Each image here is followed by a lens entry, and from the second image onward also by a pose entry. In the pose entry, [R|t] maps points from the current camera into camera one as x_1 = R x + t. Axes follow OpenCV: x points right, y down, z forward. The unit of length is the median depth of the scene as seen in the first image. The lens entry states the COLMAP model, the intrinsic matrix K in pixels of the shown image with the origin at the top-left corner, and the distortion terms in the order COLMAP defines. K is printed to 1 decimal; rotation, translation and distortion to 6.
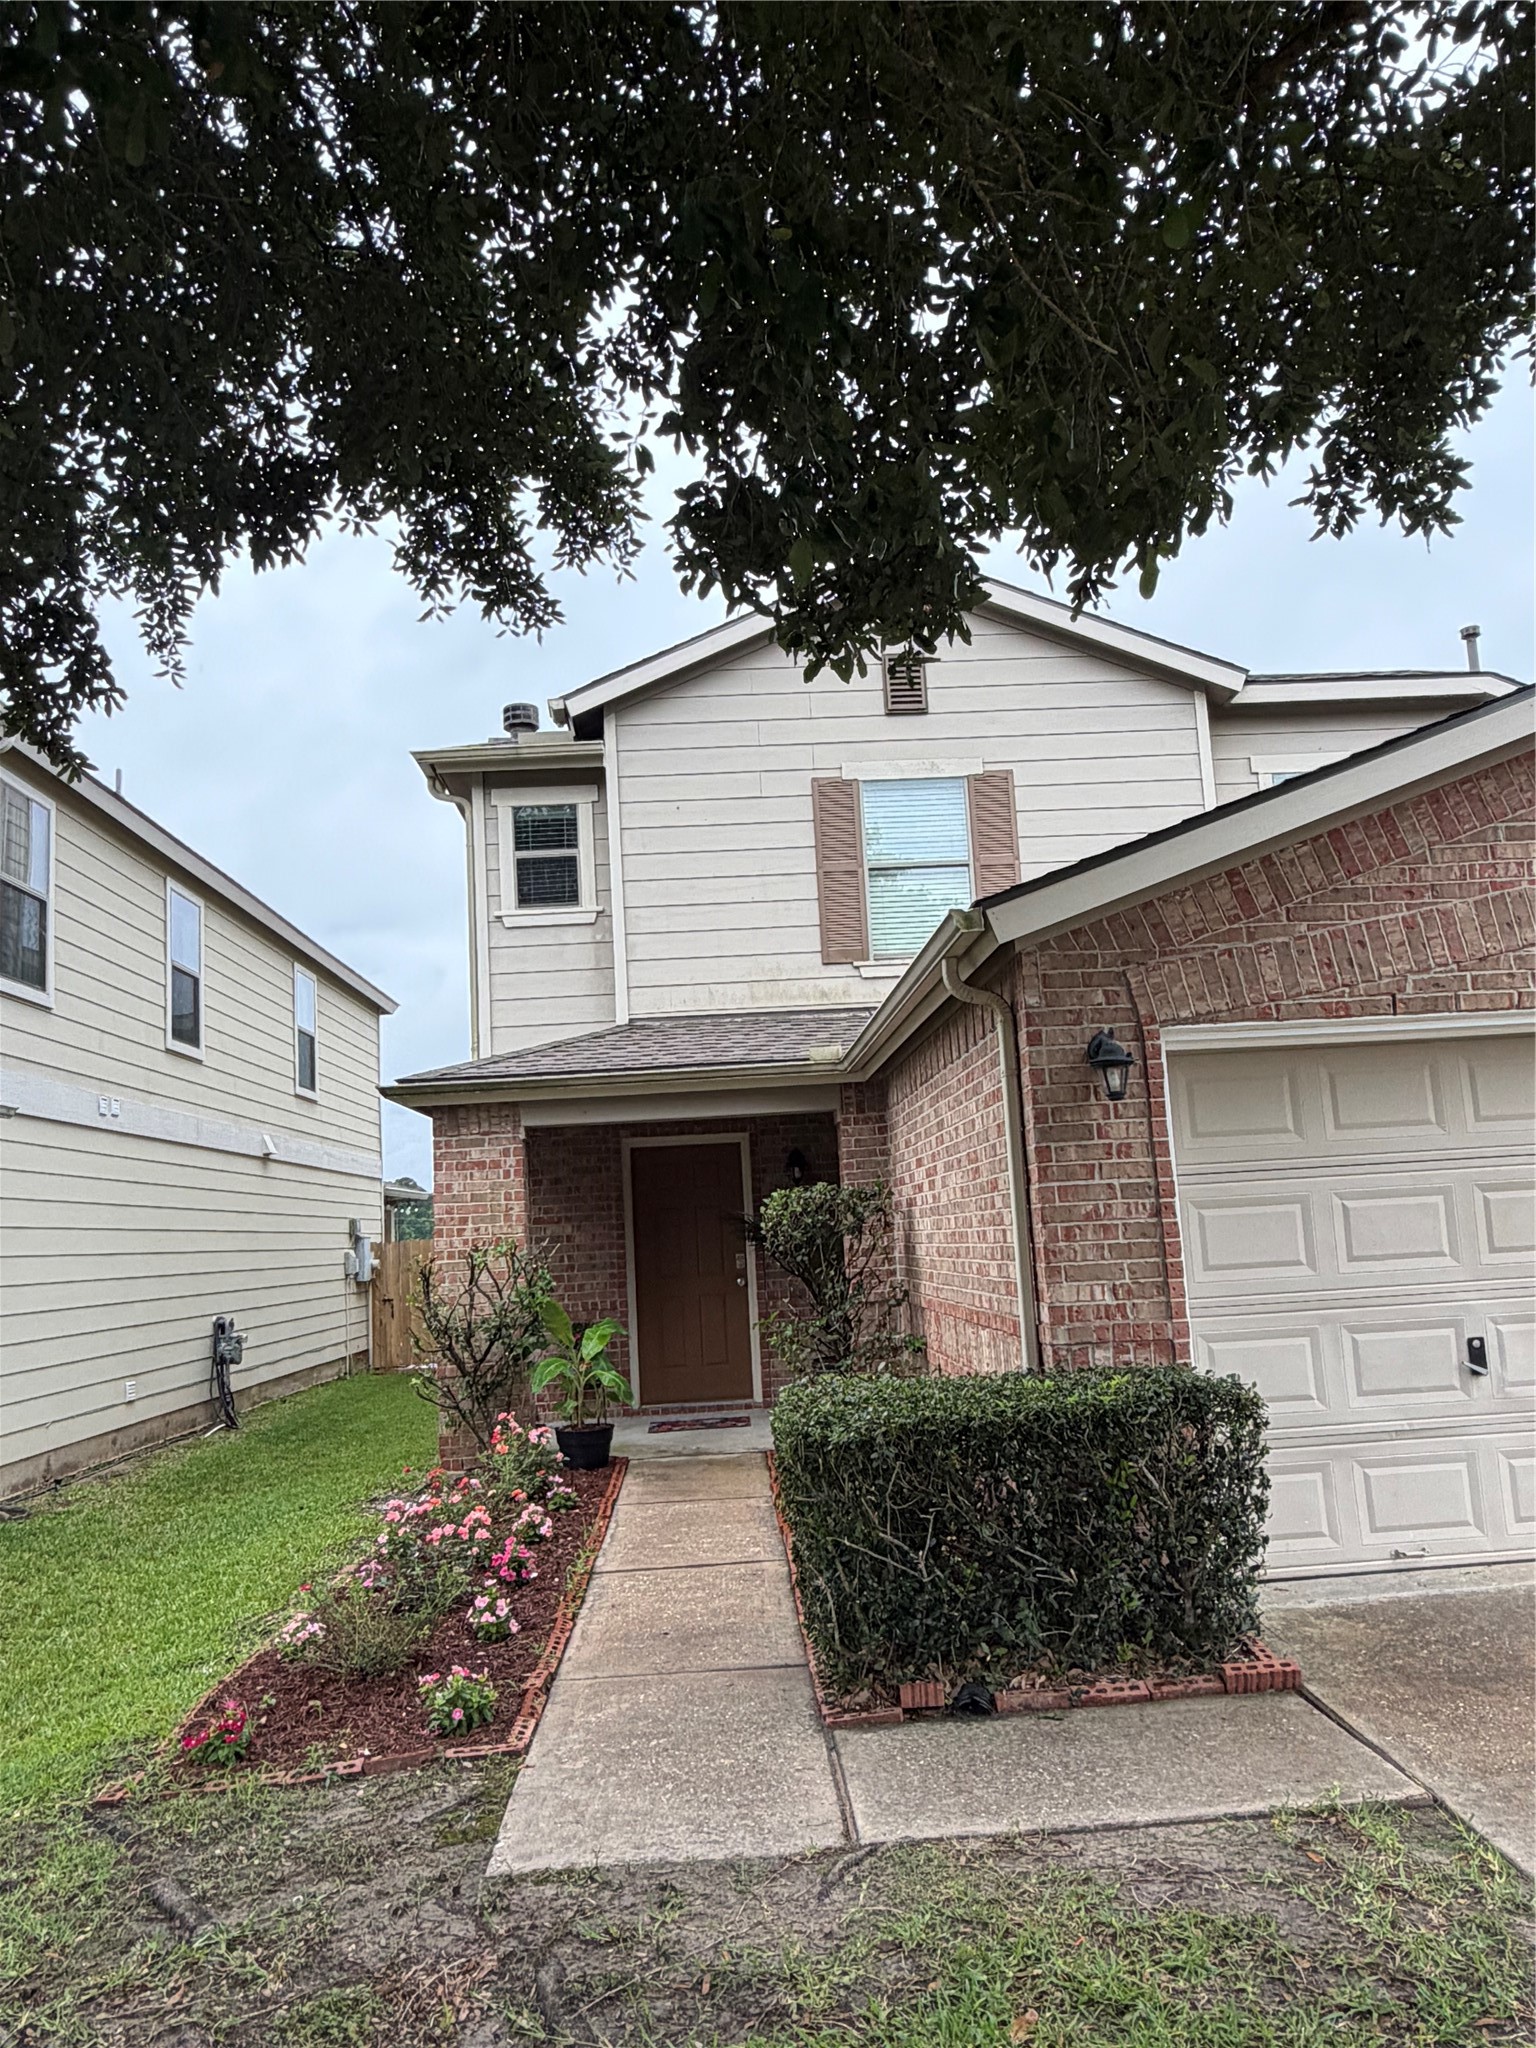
lens RADIAL K [[1509.1, 0, 779.8], [0, 1509.1, 1029.2], [0, 0, 1]] dist [0.000967, -0.001461]
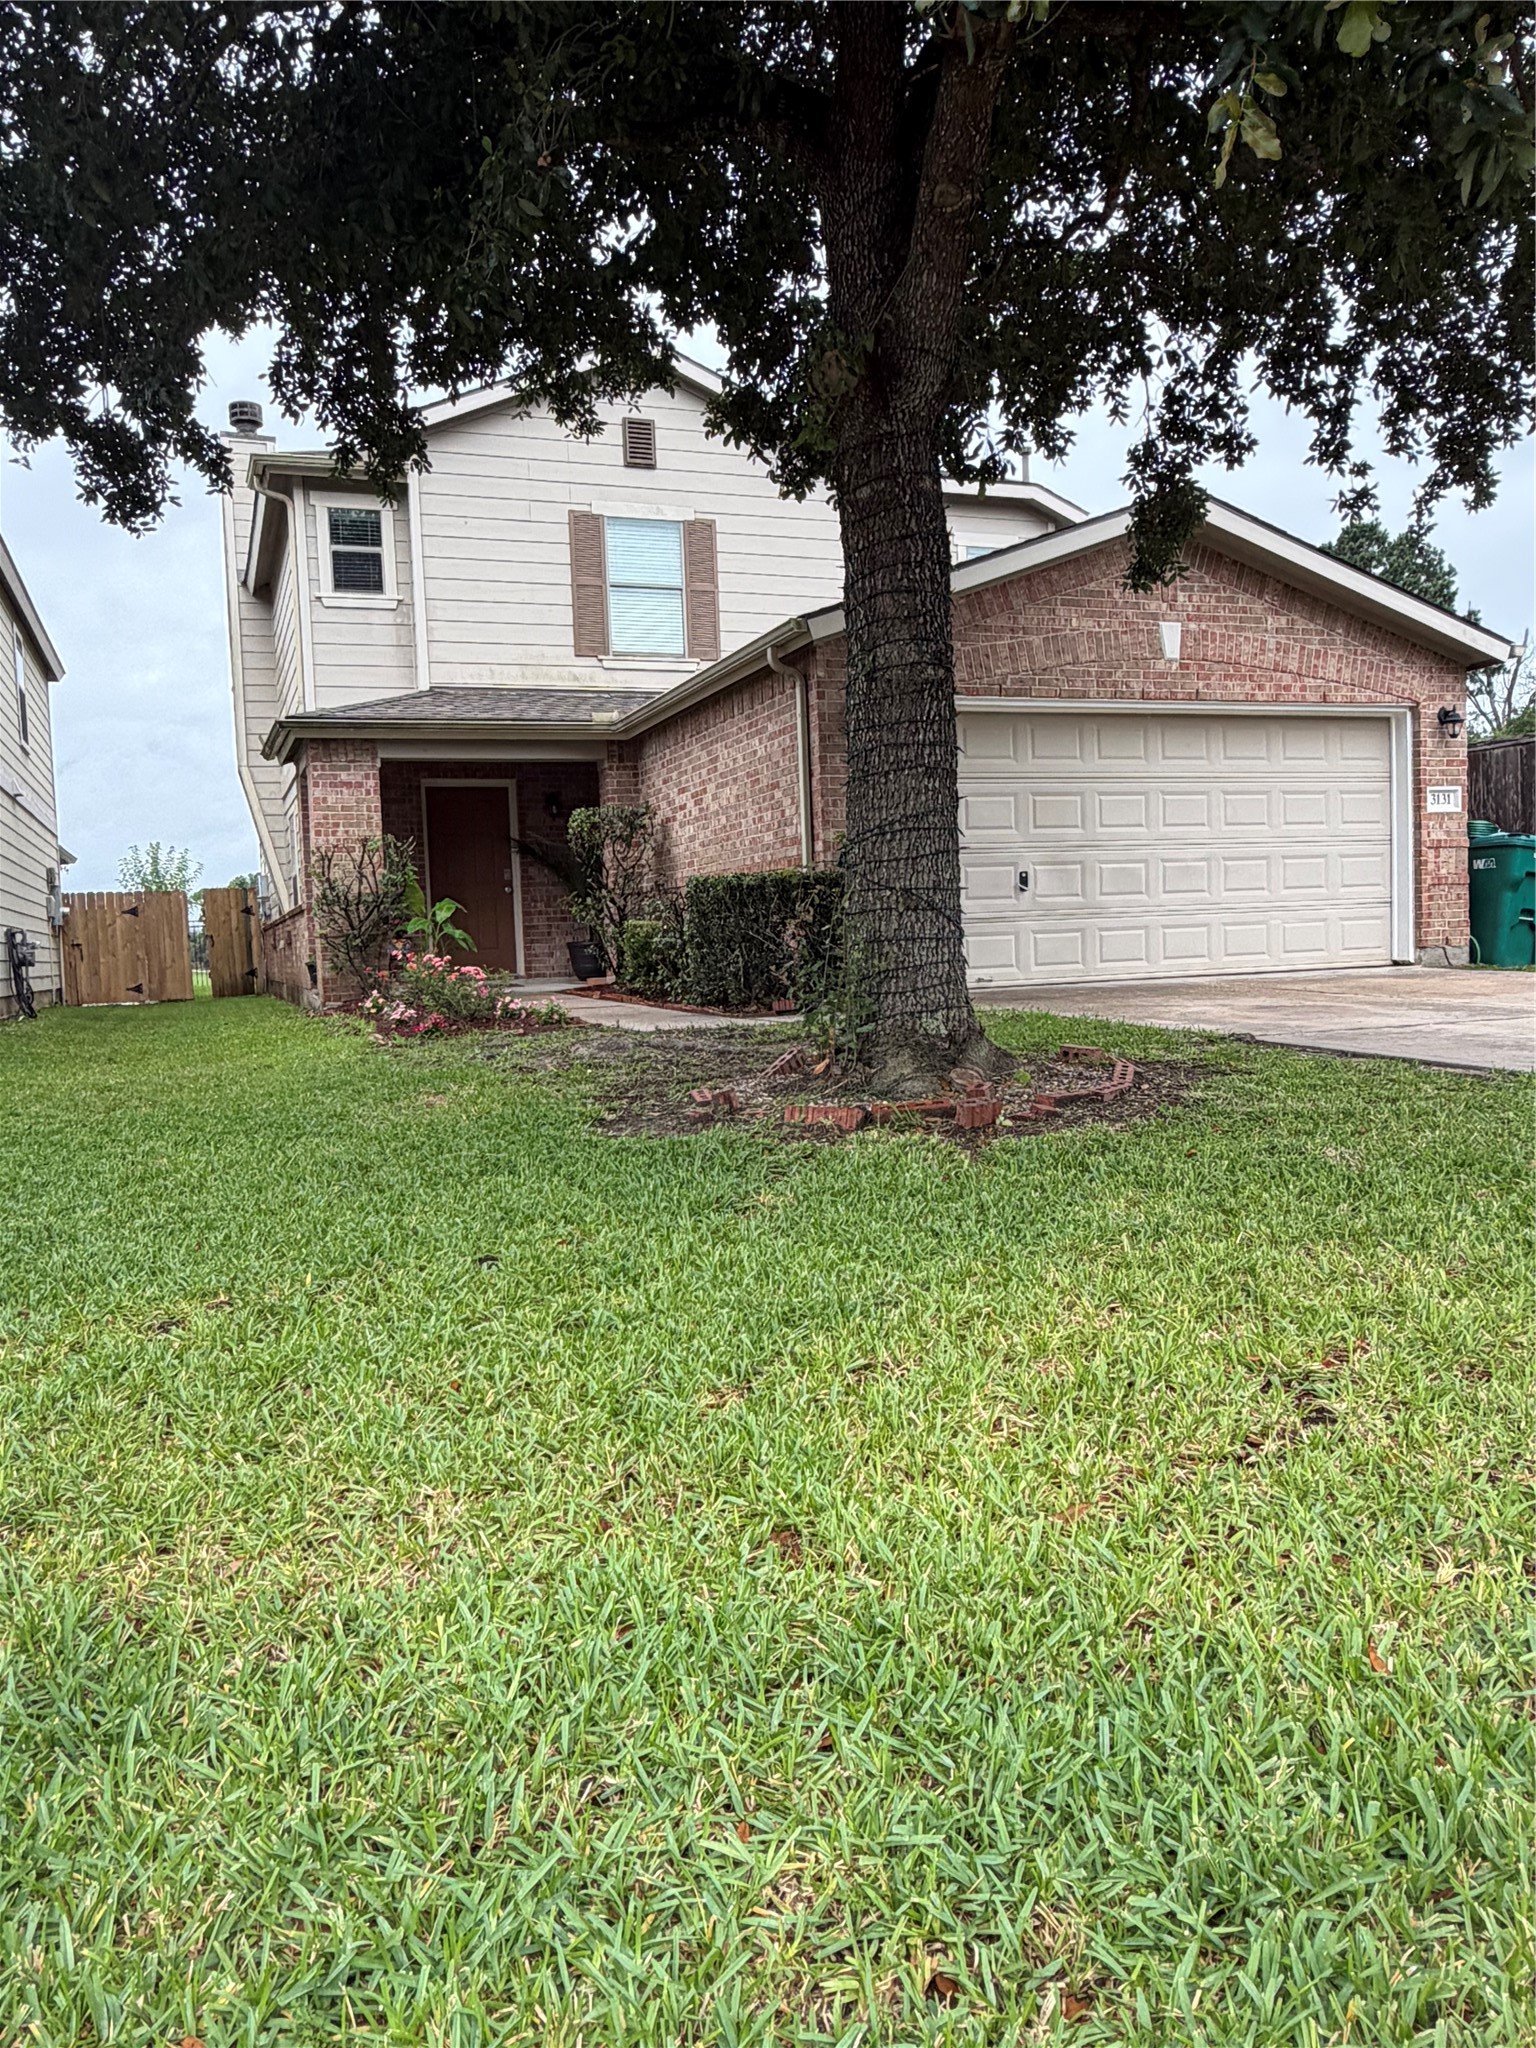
lens RADIAL K [[1509.7, 0, 778.4], [0, 1509.7, 1017.9], [0, 0, 1]] dist [0.002609, -0.005101]
pose [[0.949507, 0.002531, 0.313735, -0.223619], [-0.055707, 0.985439, 0.160646, 0.049662], [-0.308760, -0.170012, 0.935822, -0.374023]]
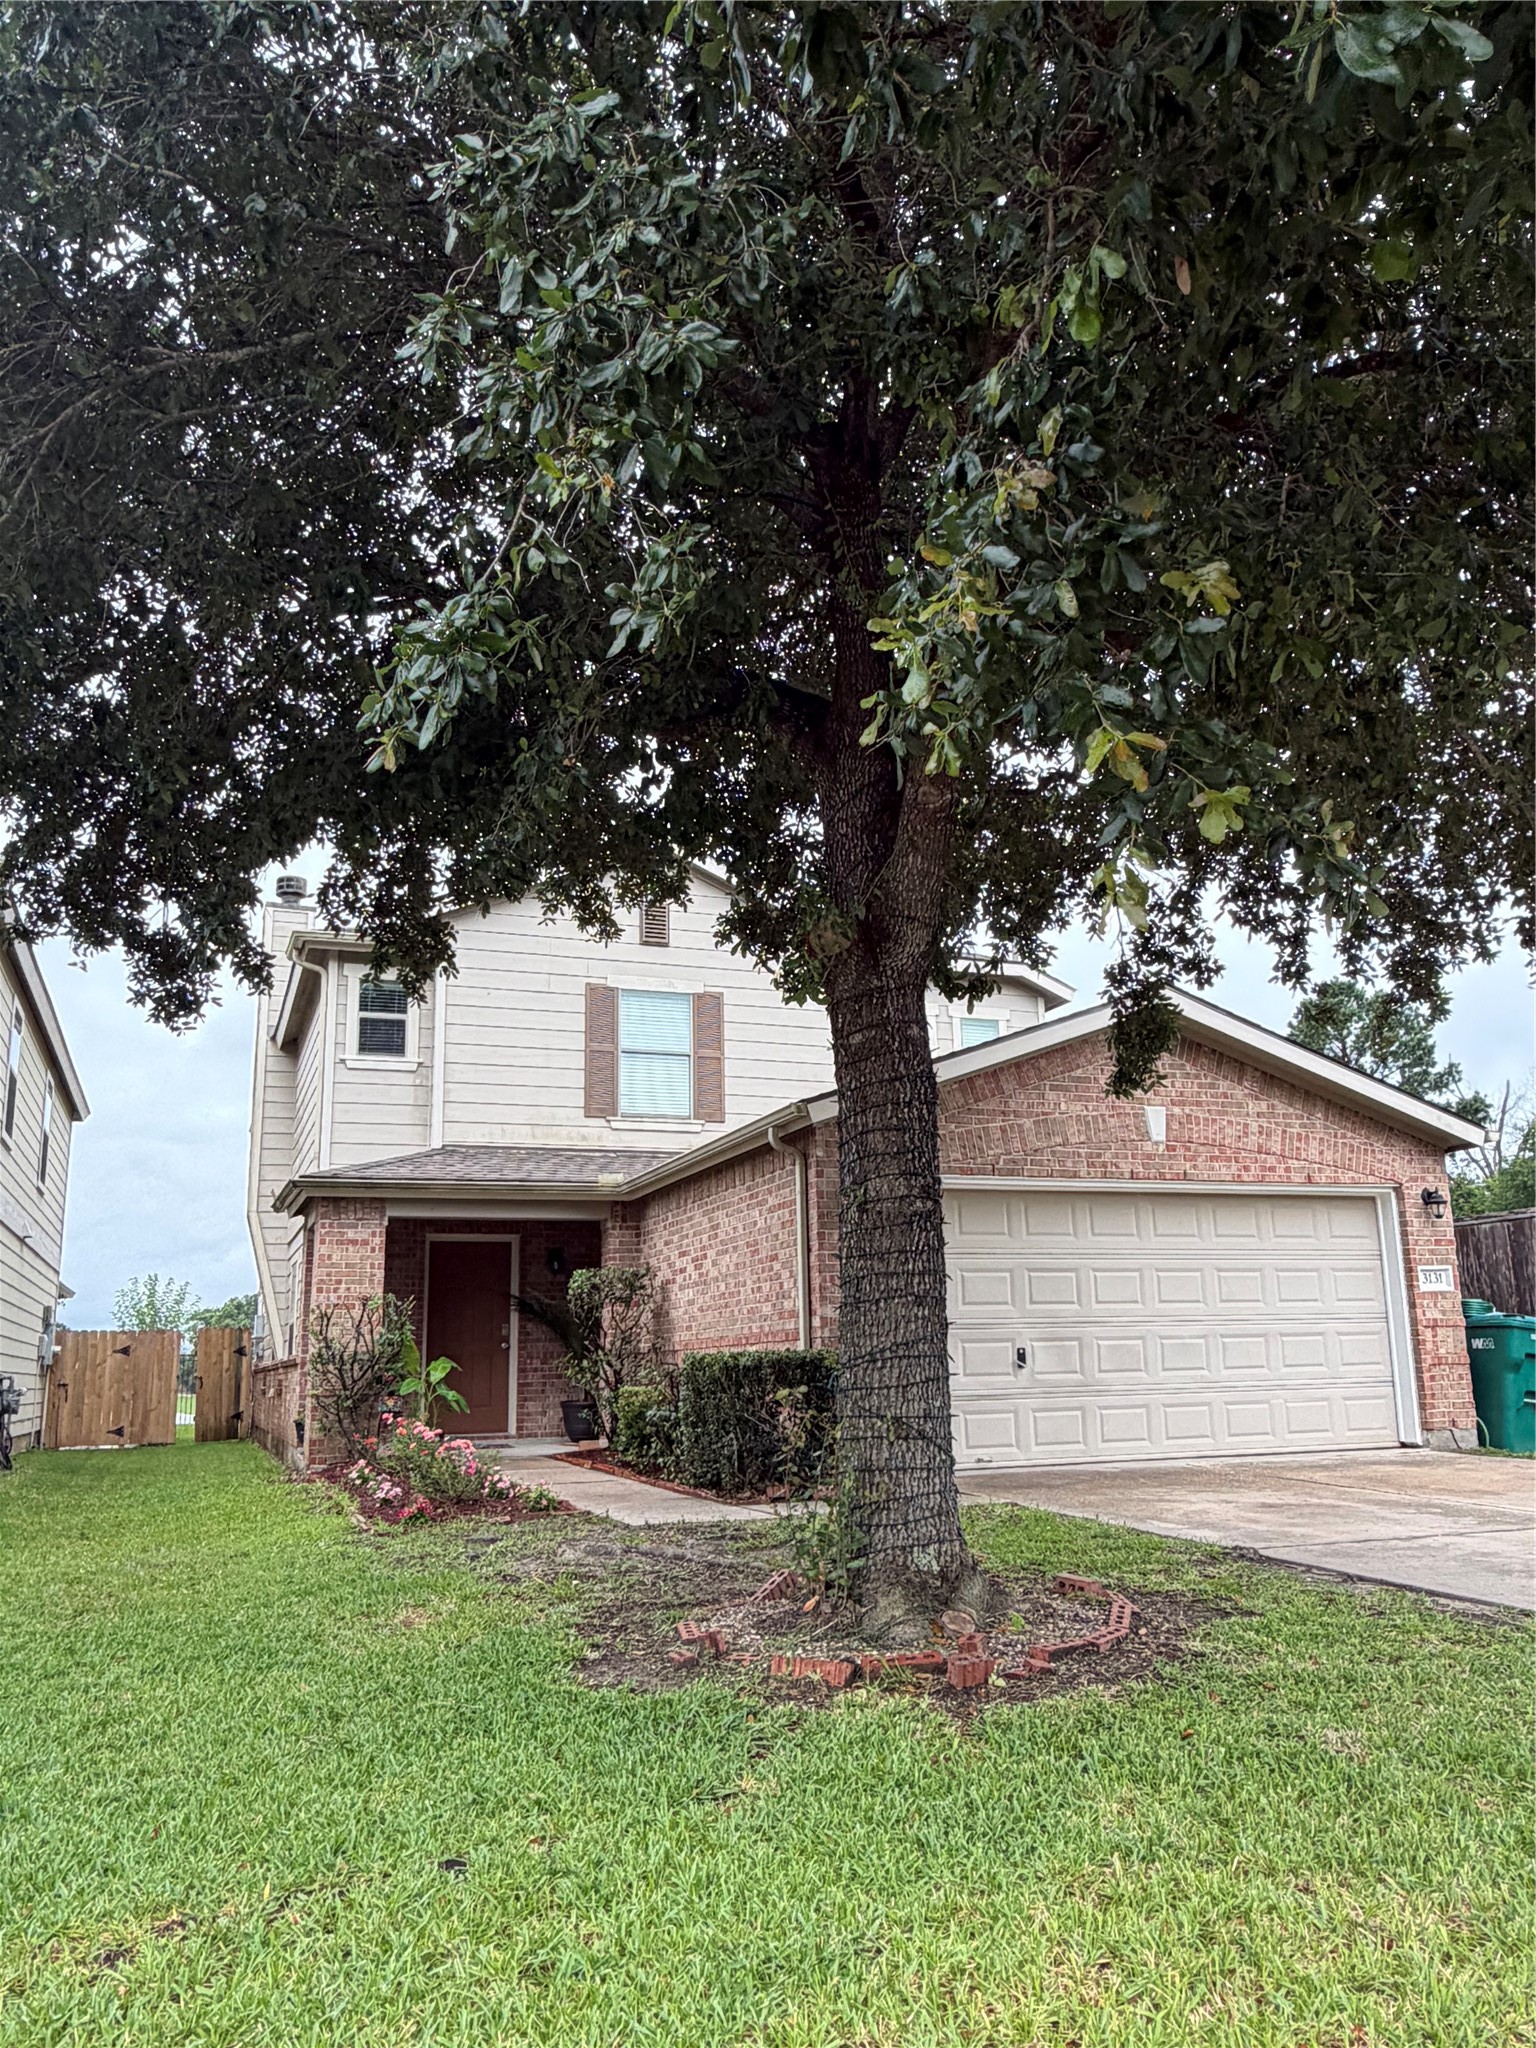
lens RADIAL K [[1509.1, 0, 779.8], [0, 1509.1, 1029.2], [0, 0, 1]] dist [0.000967, -0.001461]
pose [[0.948866, 0.103030, 0.298392, -0.227390], [-0.072205, 0.991016, -0.112577, 0.021196], [-0.307310, 0.085275, 0.947781, -0.387566]]
